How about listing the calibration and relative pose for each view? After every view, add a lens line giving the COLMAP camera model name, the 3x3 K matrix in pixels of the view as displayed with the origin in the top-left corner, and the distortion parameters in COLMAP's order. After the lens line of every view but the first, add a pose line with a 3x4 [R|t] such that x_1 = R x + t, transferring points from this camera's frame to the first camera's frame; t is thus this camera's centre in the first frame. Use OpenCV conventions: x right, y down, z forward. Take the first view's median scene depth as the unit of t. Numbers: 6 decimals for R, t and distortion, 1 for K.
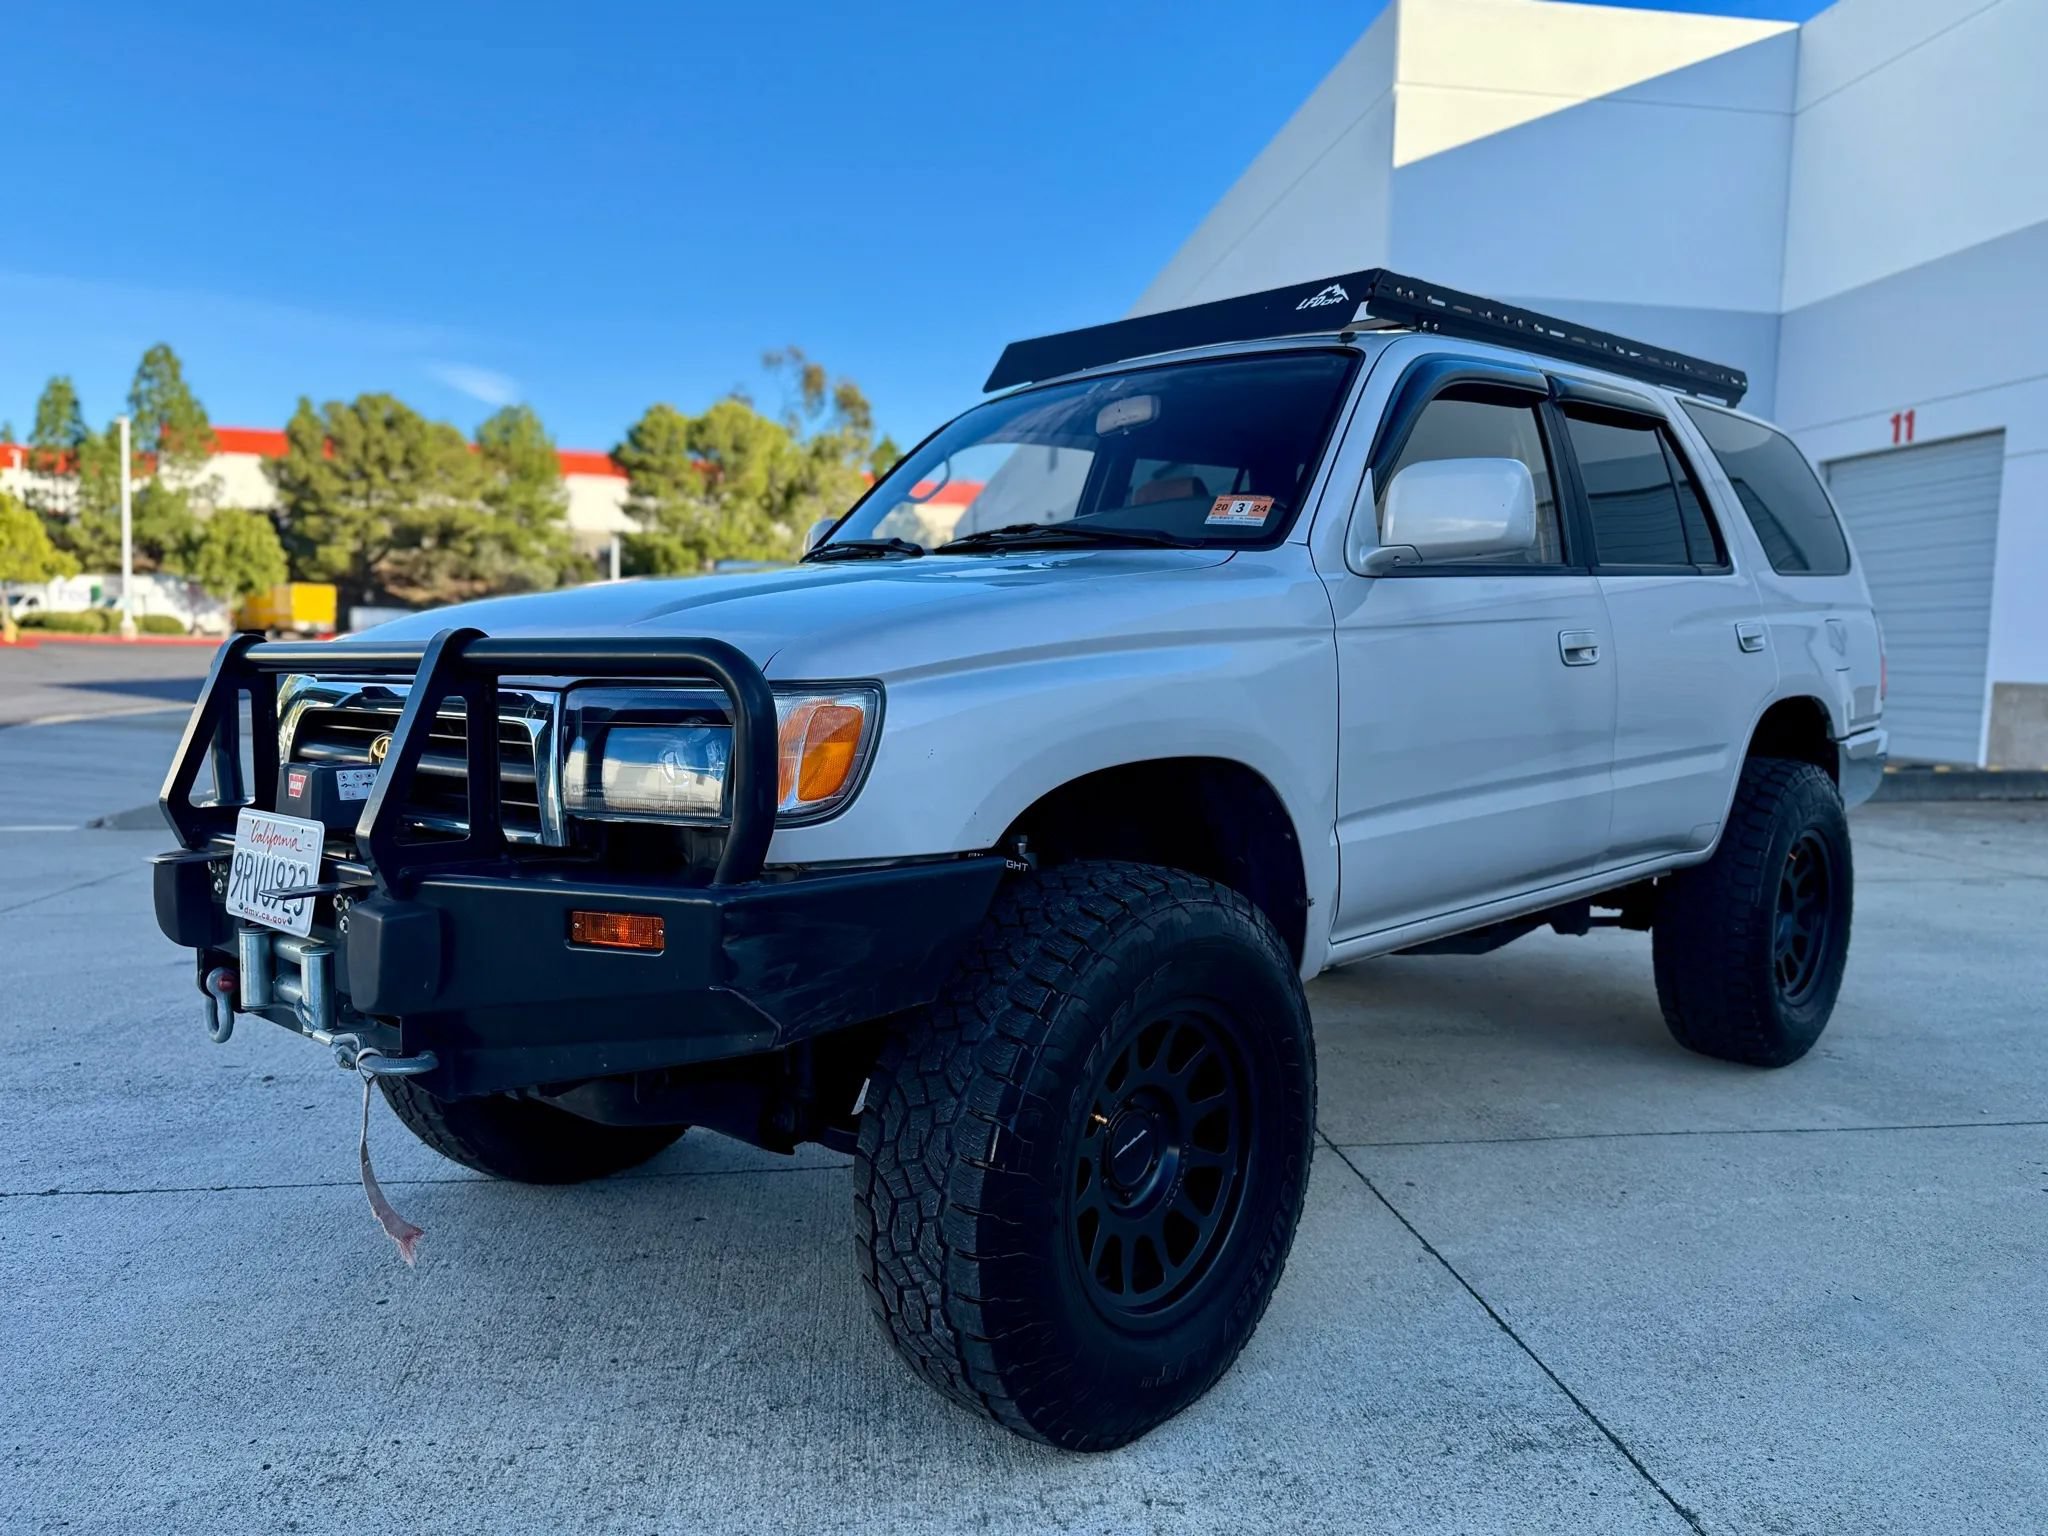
lens RADIAL K [[1524.9, 0, 1020.3], [0, 1524.9, 770.4], [0, 0, 1]] dist [0.137762, -0.252139]
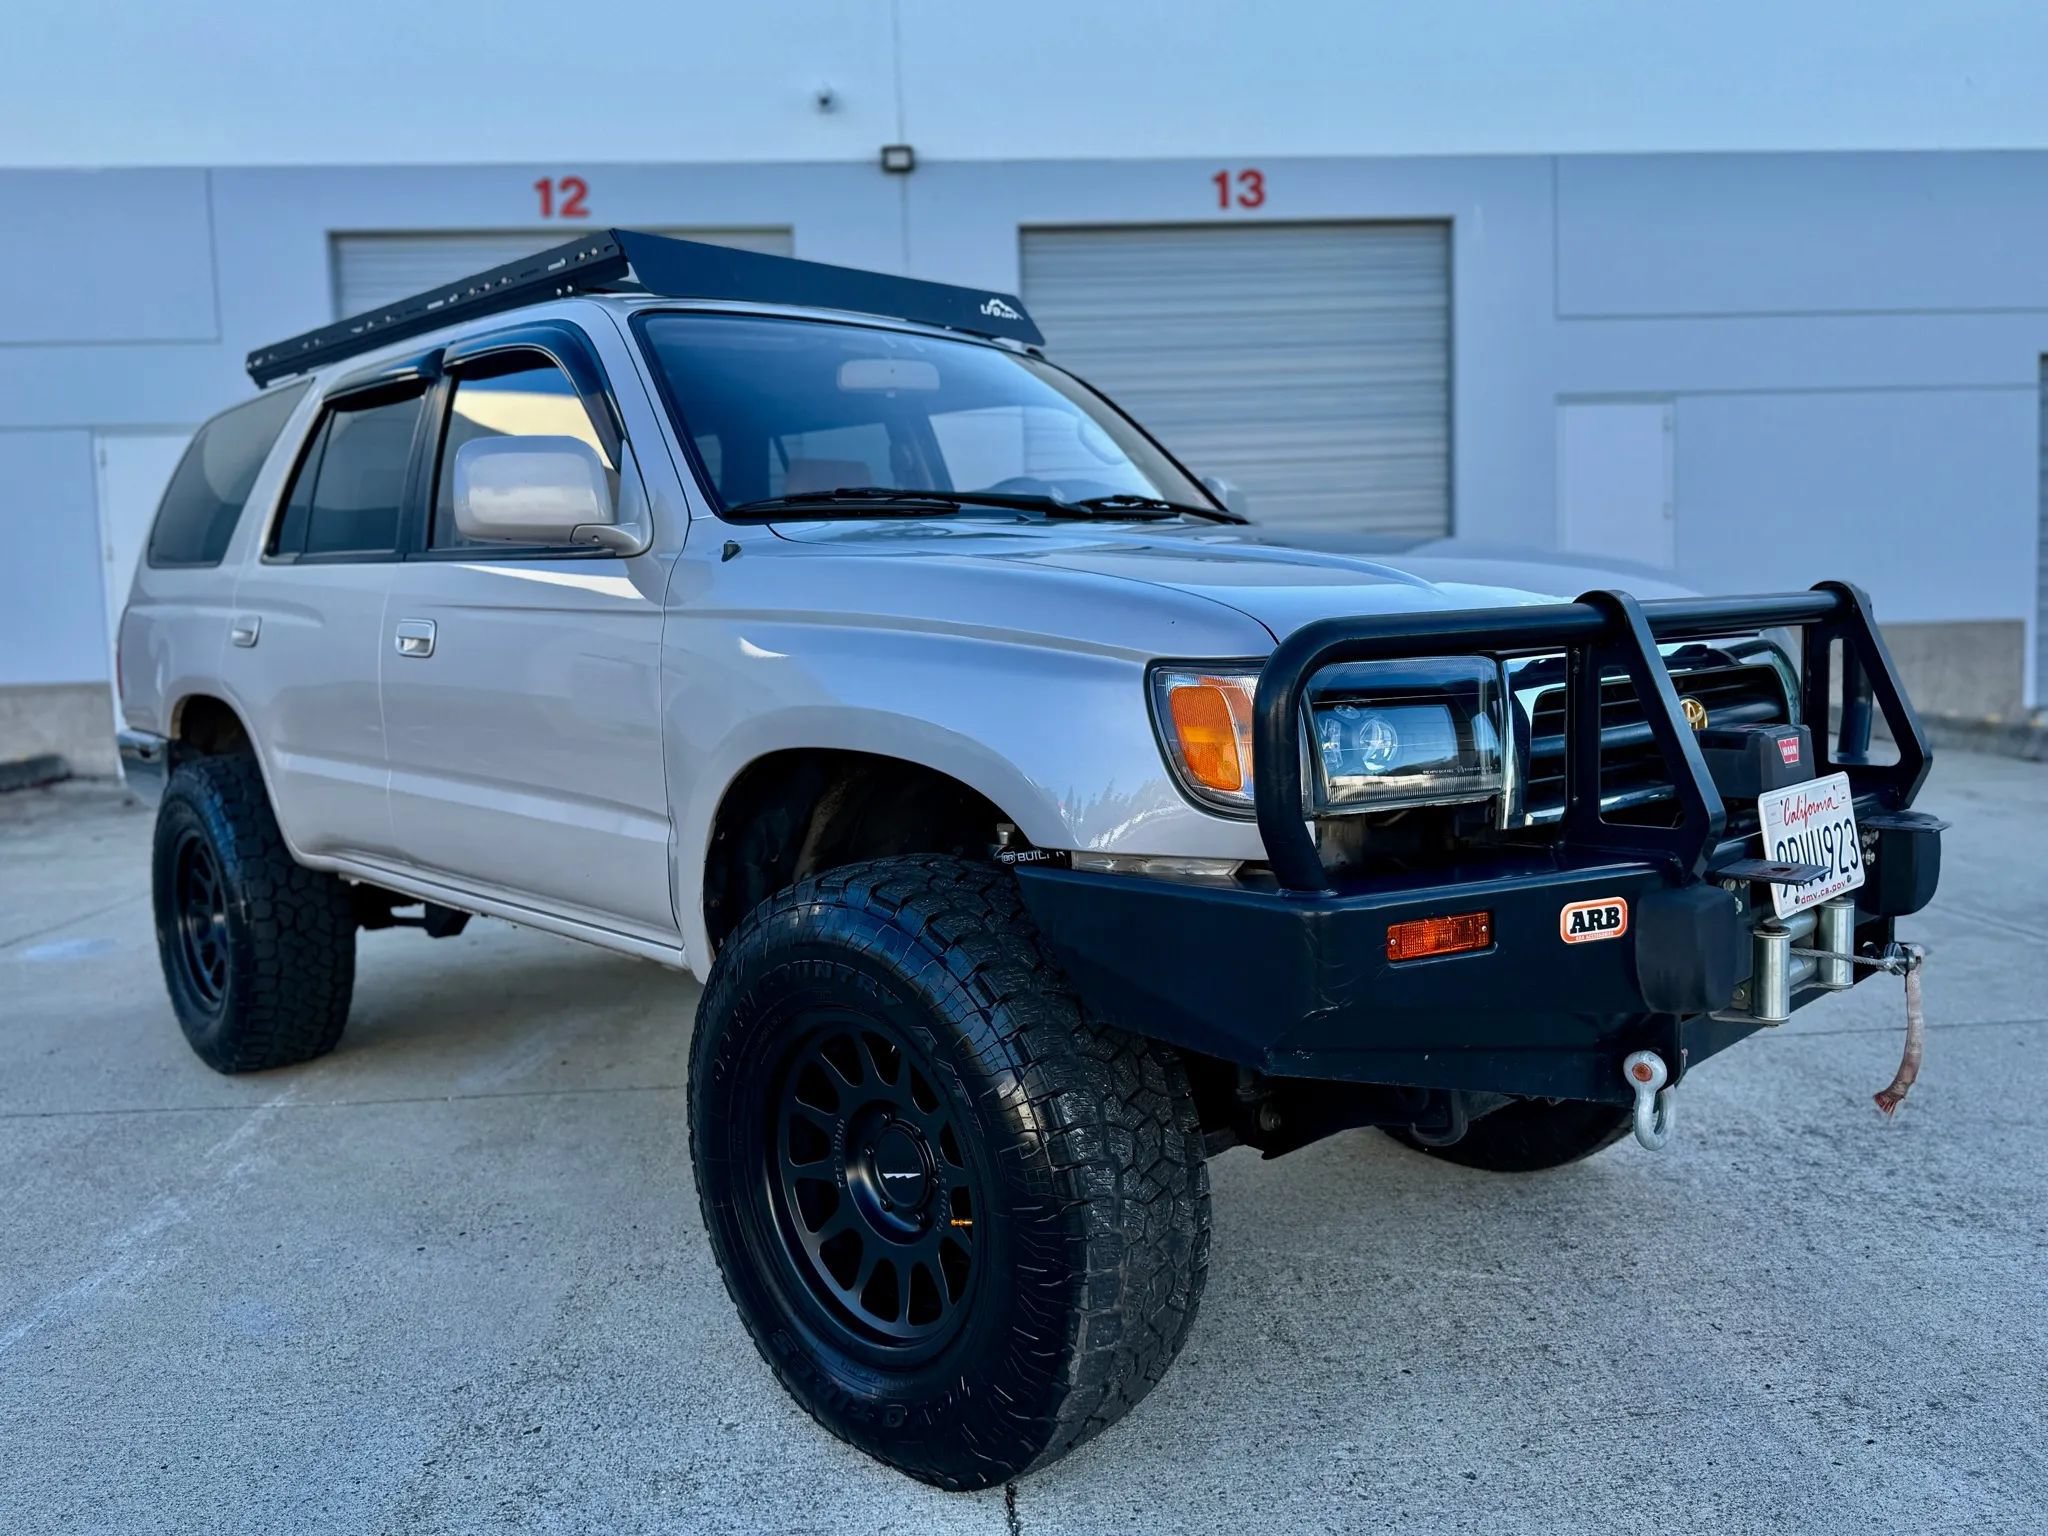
lens RADIAL K [[1549.5, 0, 1030.5], [0, 1549.5, 774.2], [0, 0, 1]] dist [0.030431, -0.049576]
pose [[0.032189, -0.105053, 0.993946, -1.097897], [0.110616, 0.988726, 0.100919, -0.093586], [-0.993342, 0.106698, 0.043447, 1.102176]]
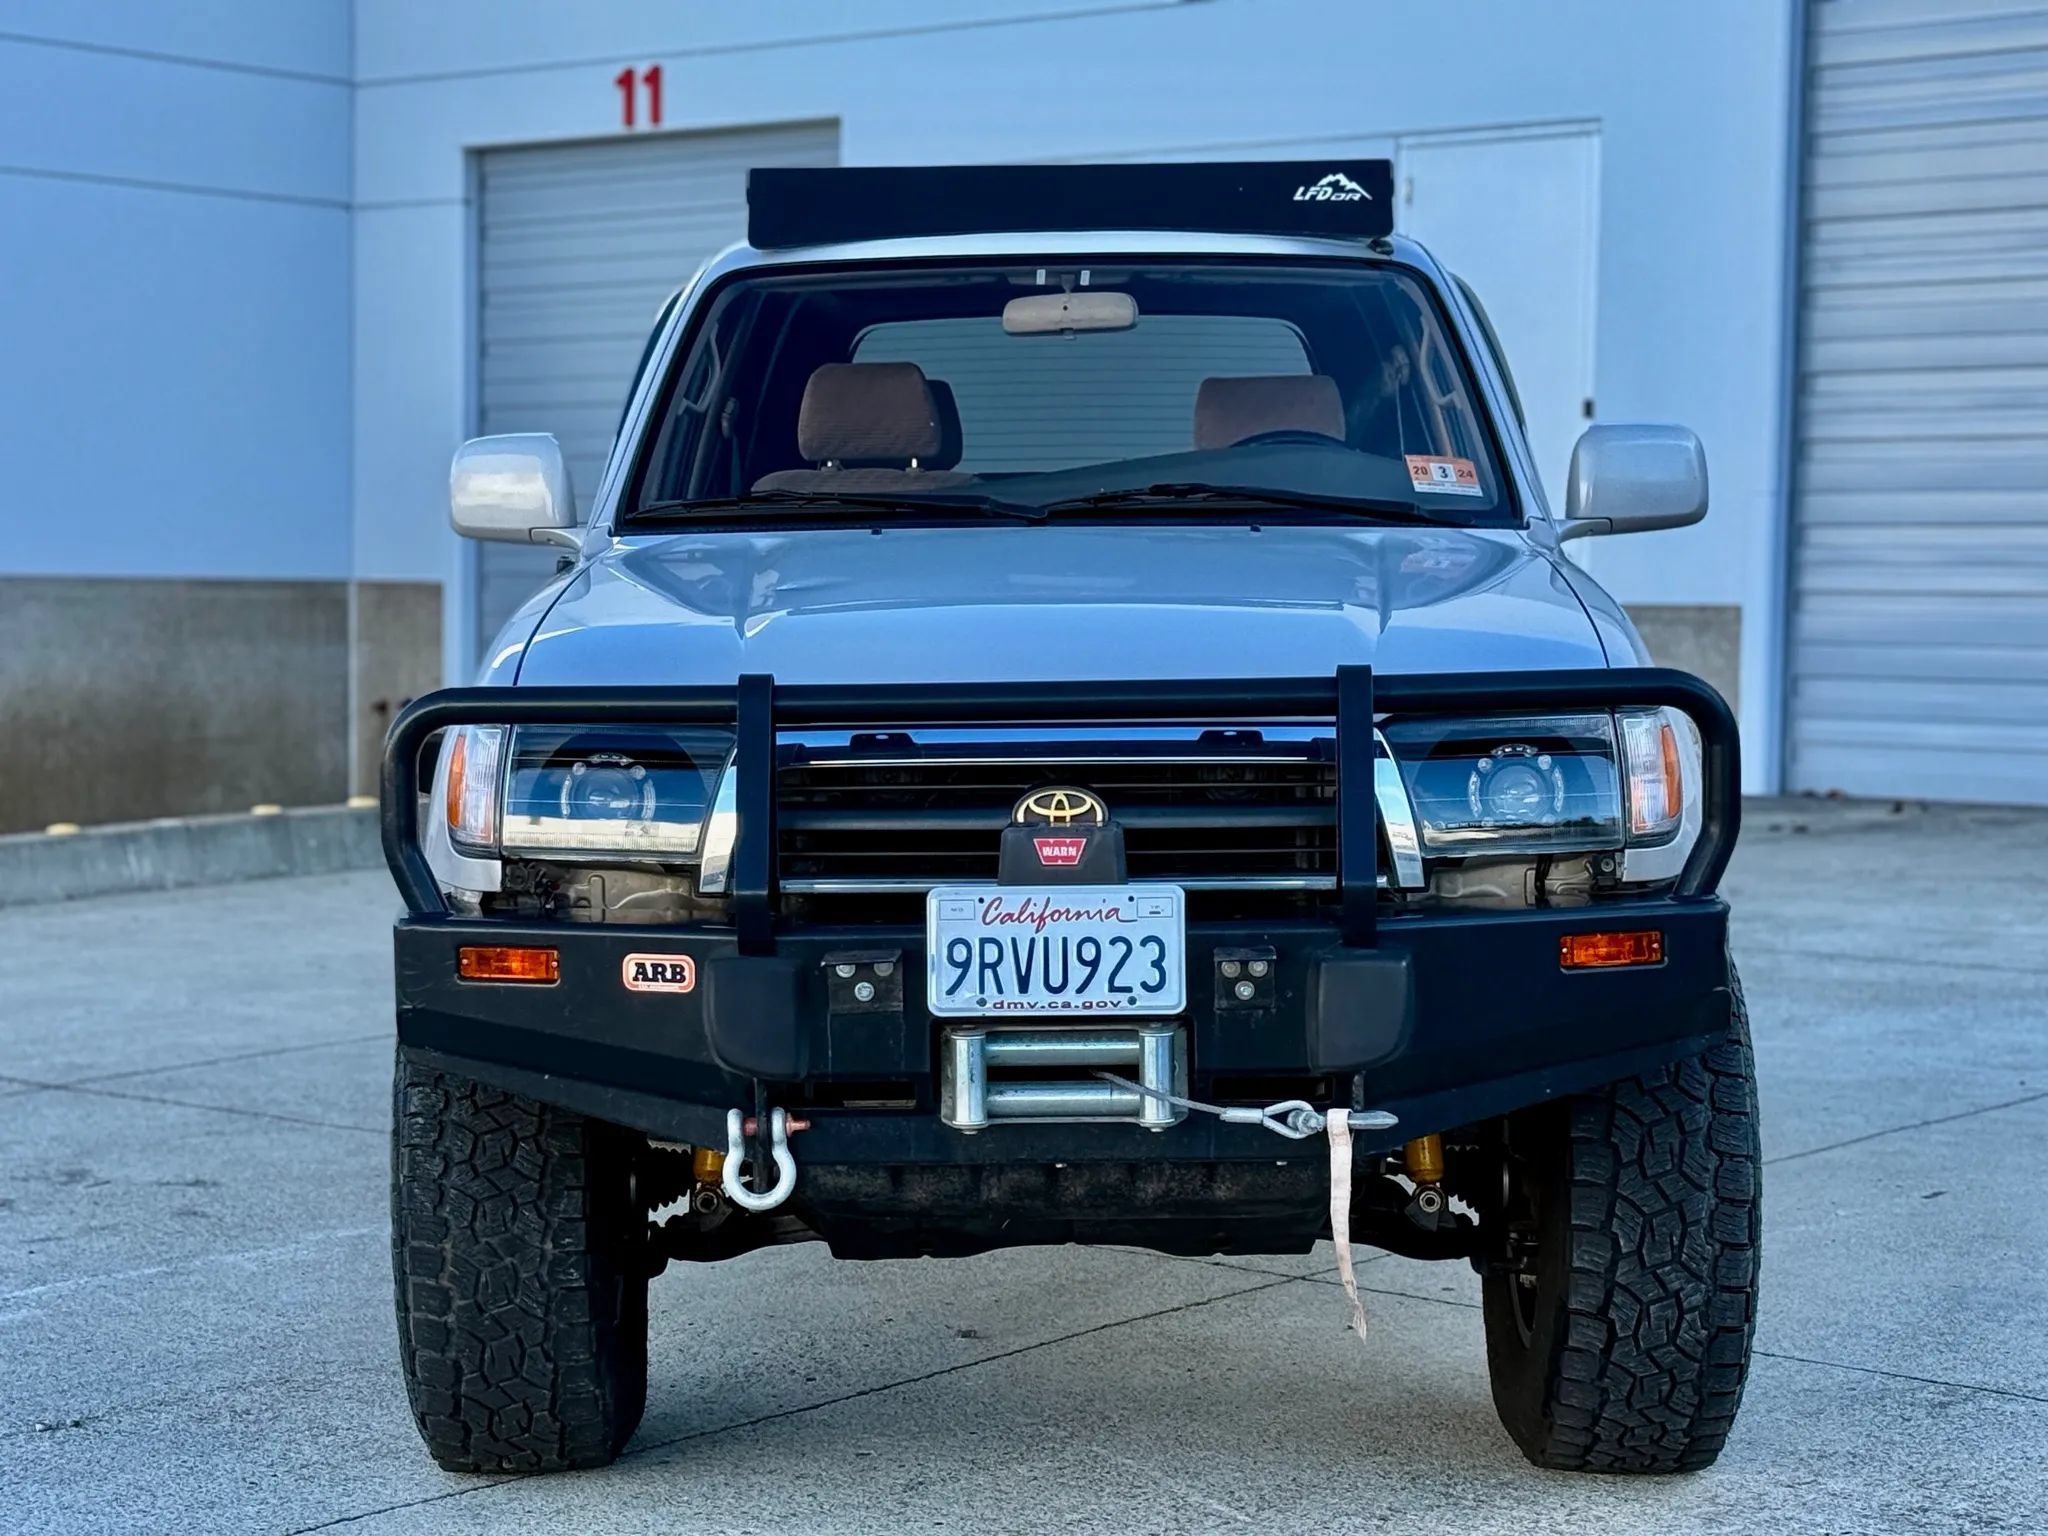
lens RADIAL K [[4167.0, 0, 1002.3], [0, 4167.0, 772.2], [0, 0, 1]] dist [0.158574, 0.118402]
pose [[0.736558, -0.055866, 0.674063, -1.600019], [0.063030, 0.997916, 0.013834, -0.053263], [-0.673431, 0.032297, 0.738544, -0.536880]]
